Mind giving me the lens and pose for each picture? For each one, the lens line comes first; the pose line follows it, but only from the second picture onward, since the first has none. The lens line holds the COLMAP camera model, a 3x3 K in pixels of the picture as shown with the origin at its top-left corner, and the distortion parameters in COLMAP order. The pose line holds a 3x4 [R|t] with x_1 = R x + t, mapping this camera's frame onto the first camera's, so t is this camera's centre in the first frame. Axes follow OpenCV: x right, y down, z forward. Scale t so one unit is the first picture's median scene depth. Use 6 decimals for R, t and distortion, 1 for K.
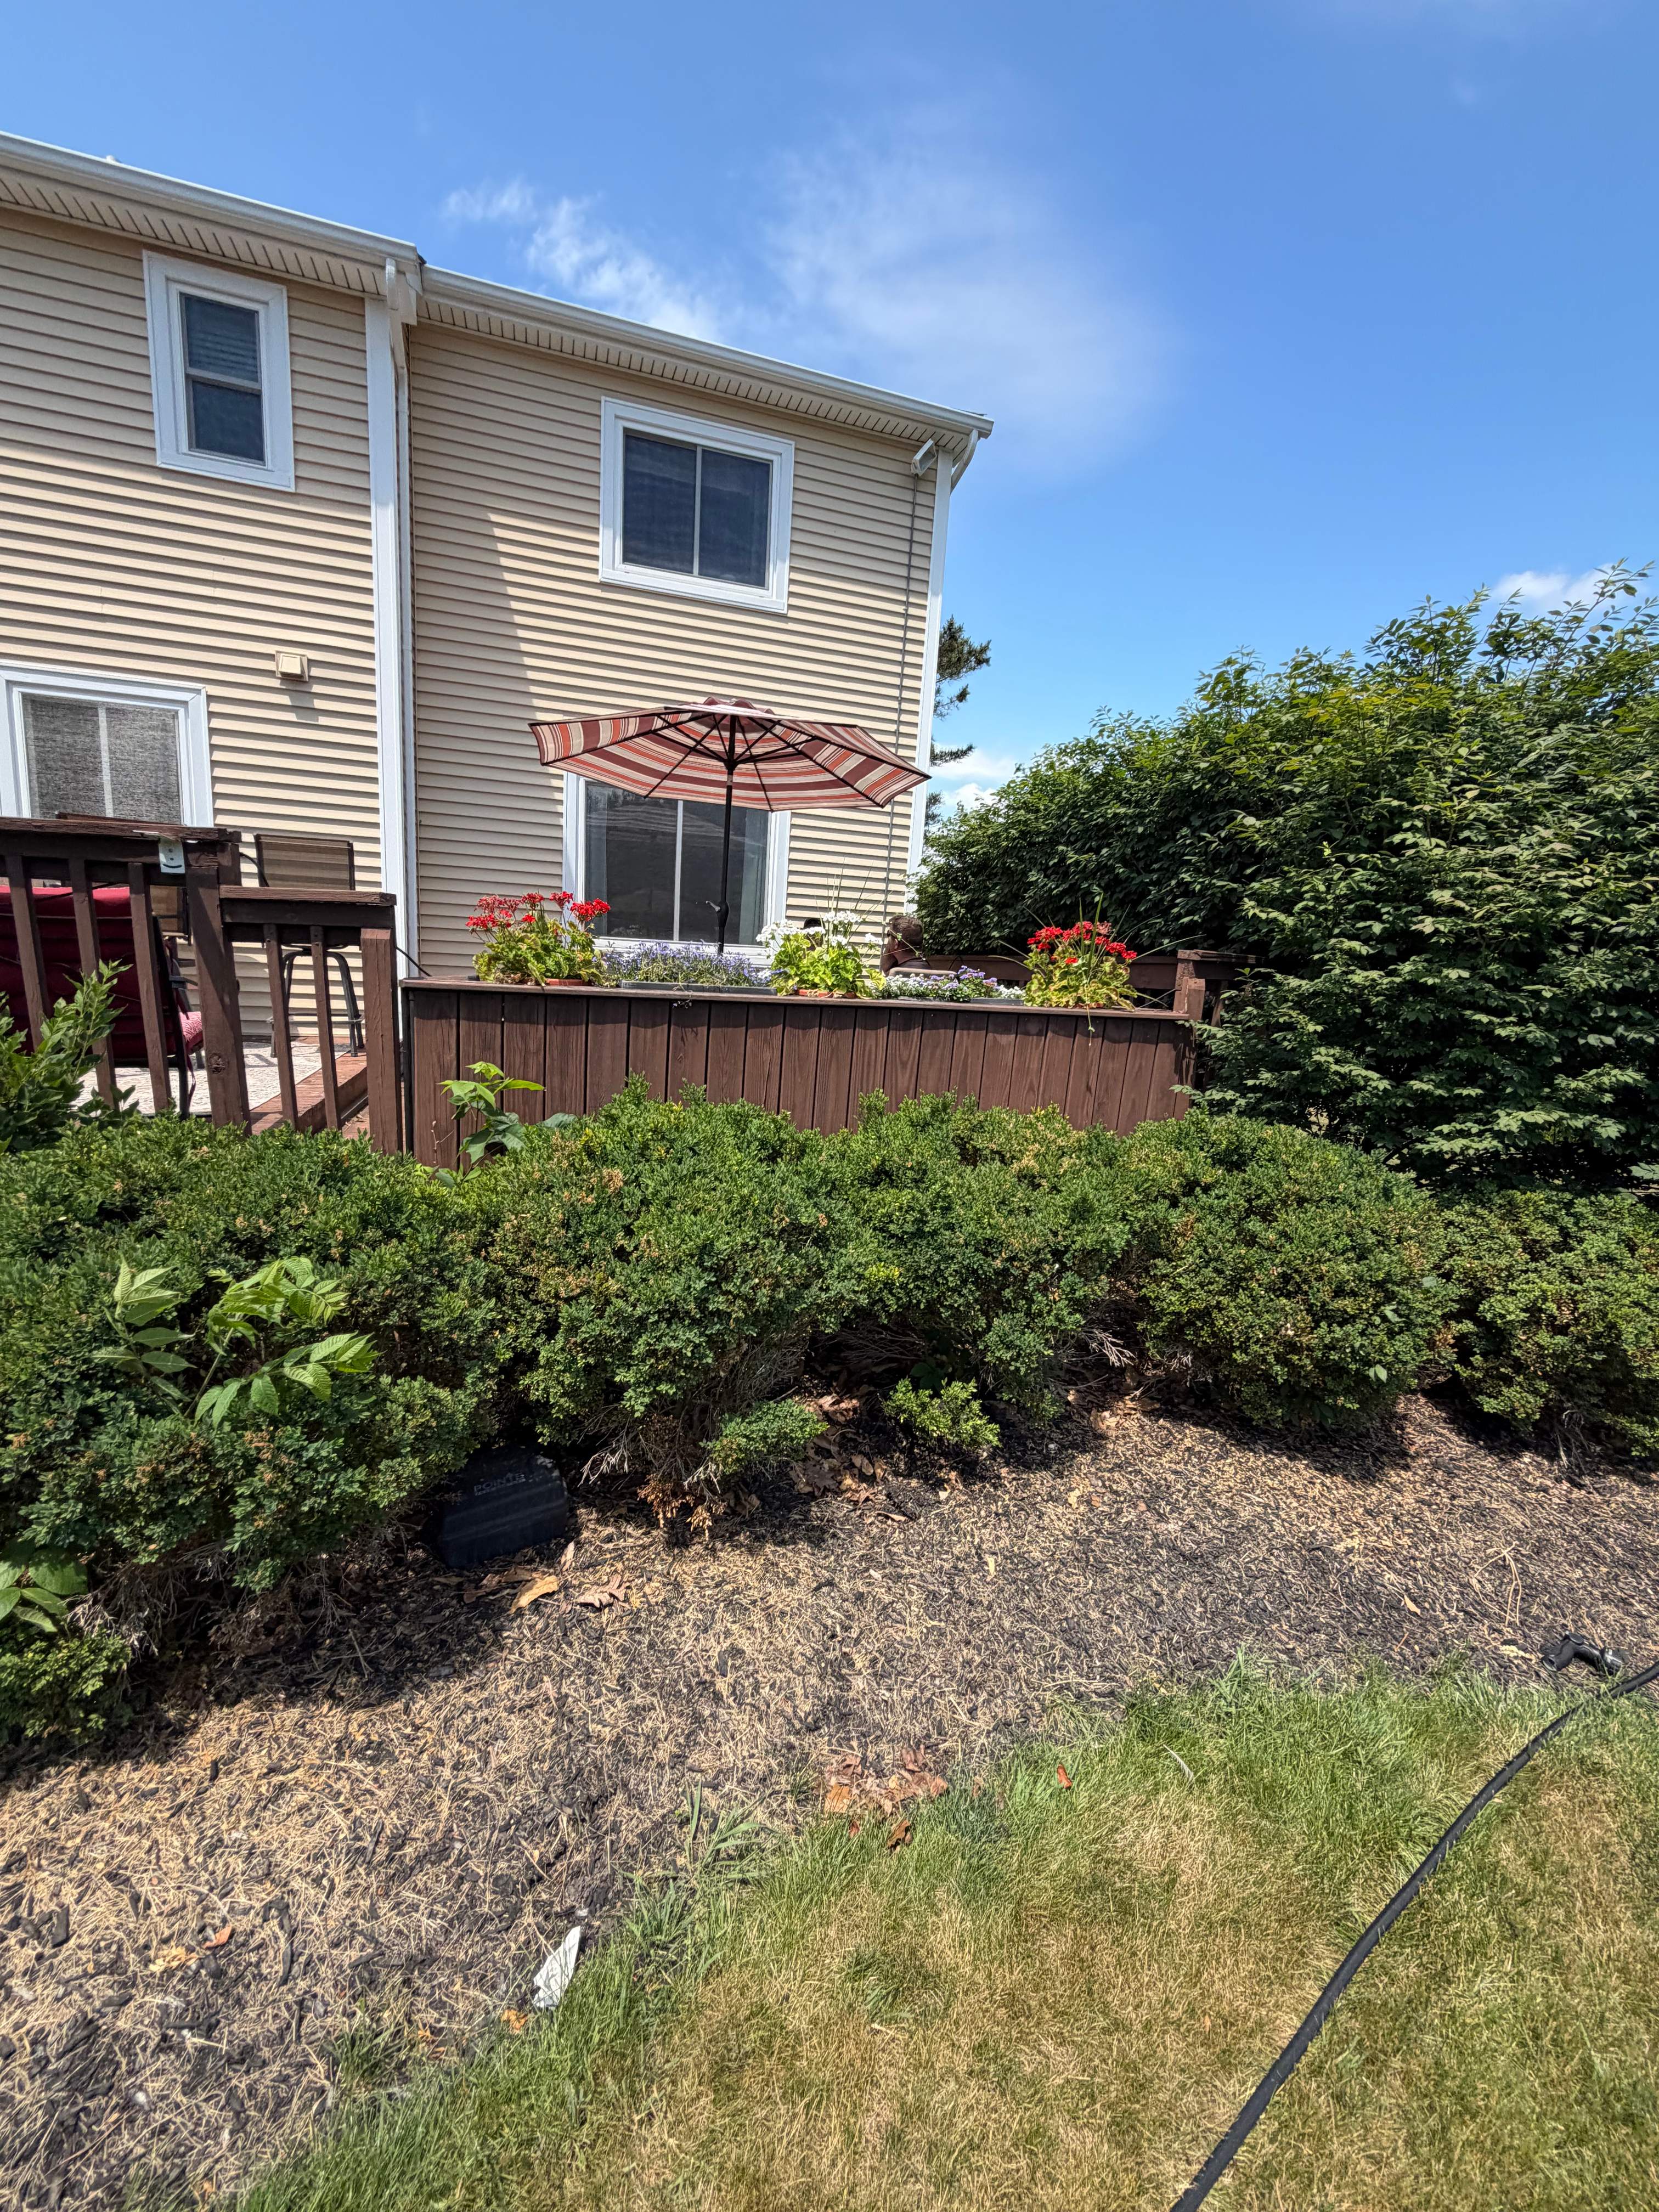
lens RADIAL K [[875.8, 0, 827.2], [0, 875.8, 1108.1], [0, 0, 1]] dist [-0.003488, -0.000226]
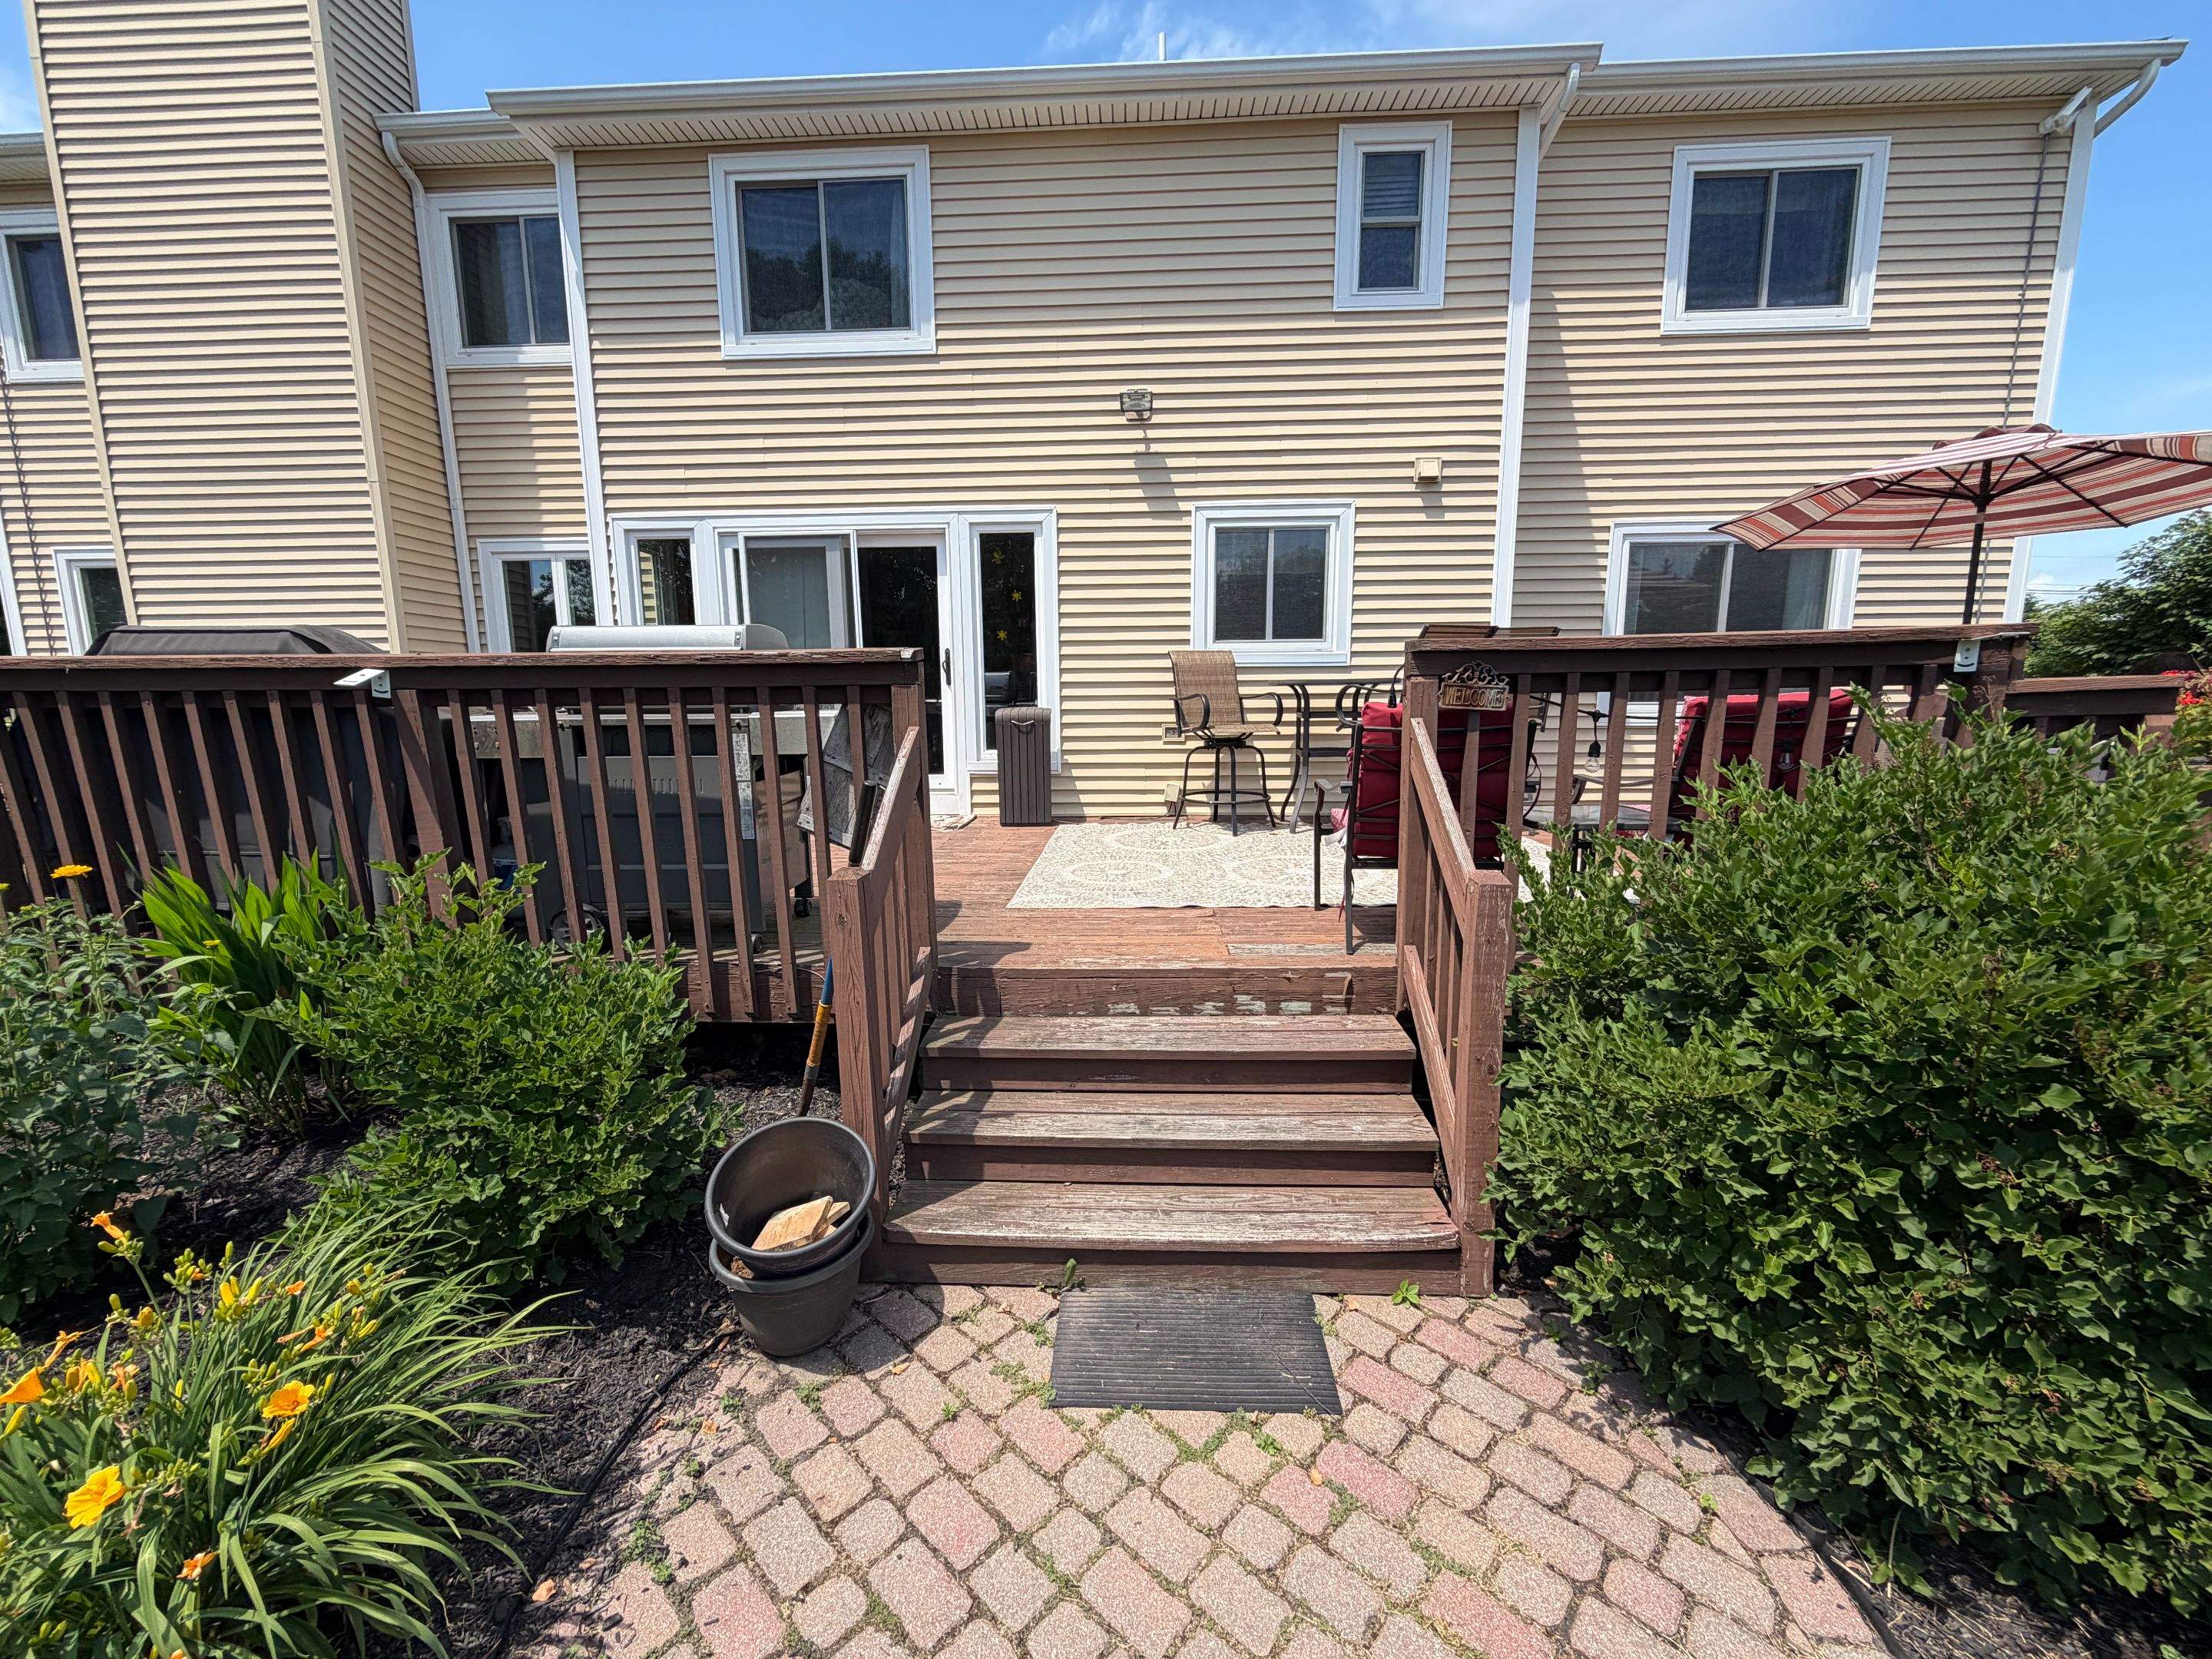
lens RADIAL K [[886.3, 0, 1097.1], [0, 886.3, 838.8], [0, 0, 1]] dist [0.002519, -0.000272]
pose [[0.937952, -0.013508, -0.346501, -0.513528], [0.002324, 0.999463, -0.032671, -0.016889], [0.346757, 0.029839, 0.937480, -0.118364]]
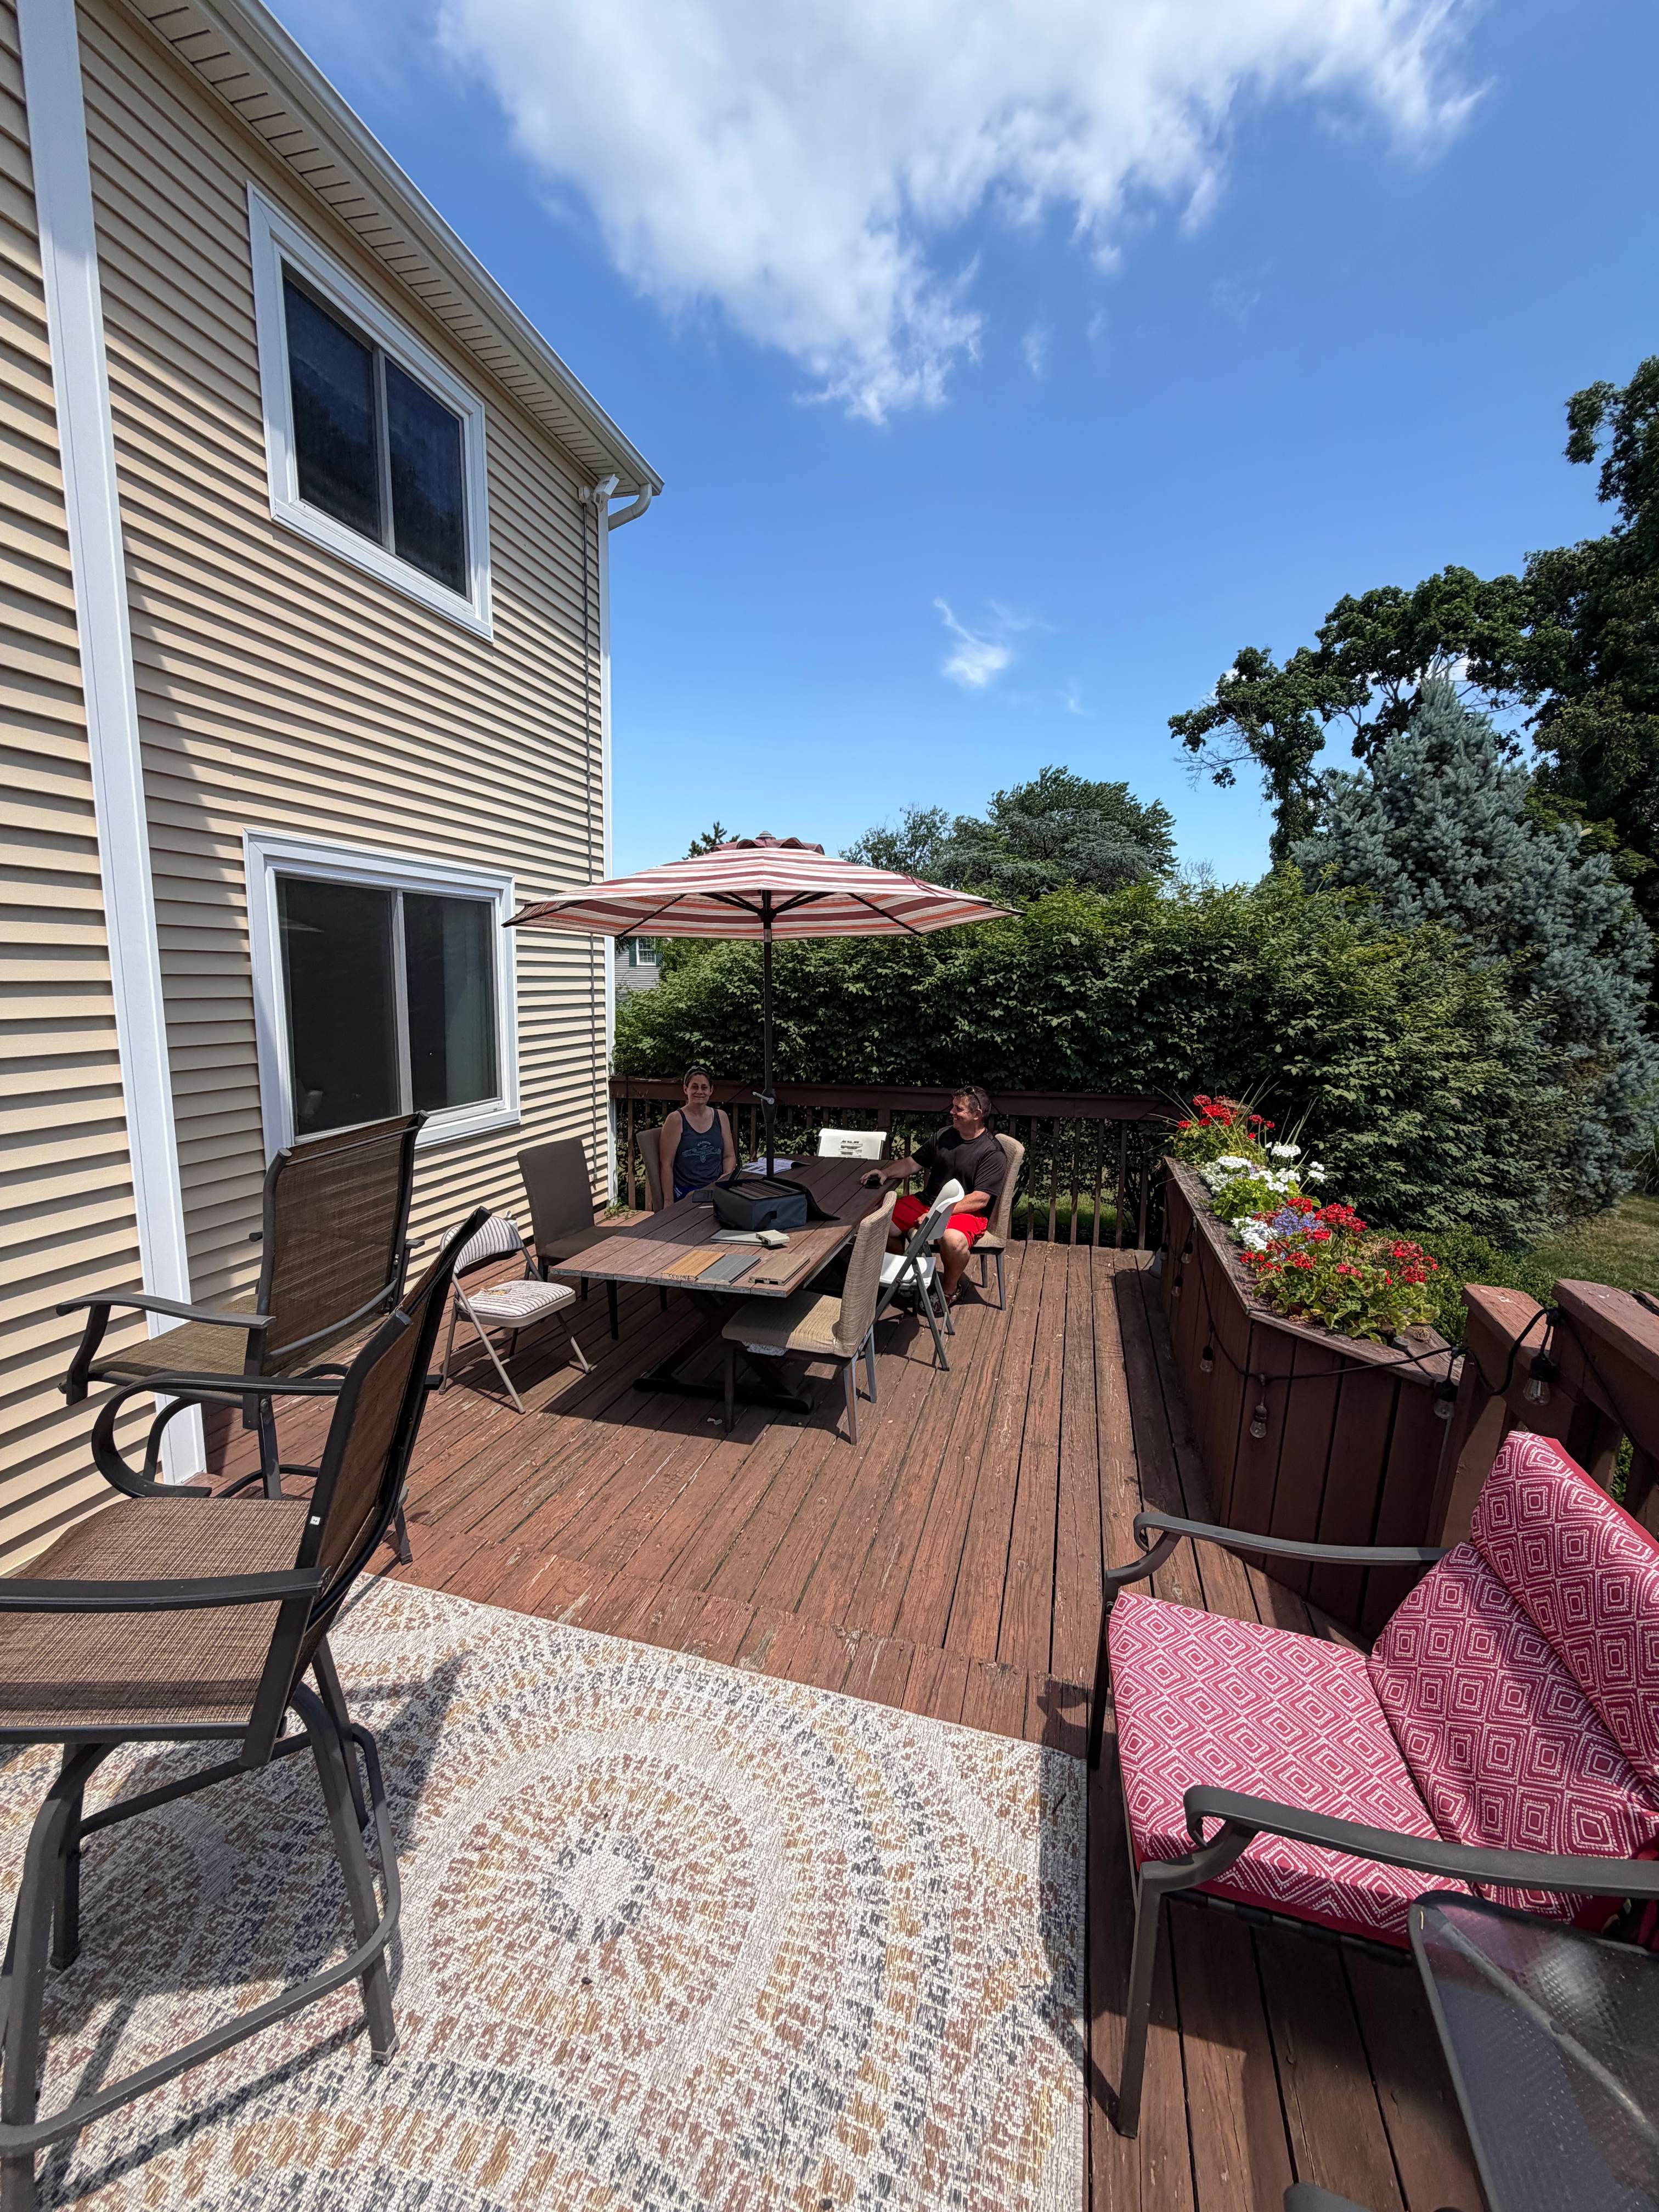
lens RADIAL K [[875.8, 0, 832.4], [0, 875.8, 1103.4], [0, 0, 1]] dist [-0.003488, -0.000226]
pose [[0.548953, -0.170666, 0.818244, -0.584938], [0.157707, 0.982499, 0.099121, -0.237138], [-0.820840, 0.074630, 0.566261, 0.421259]]
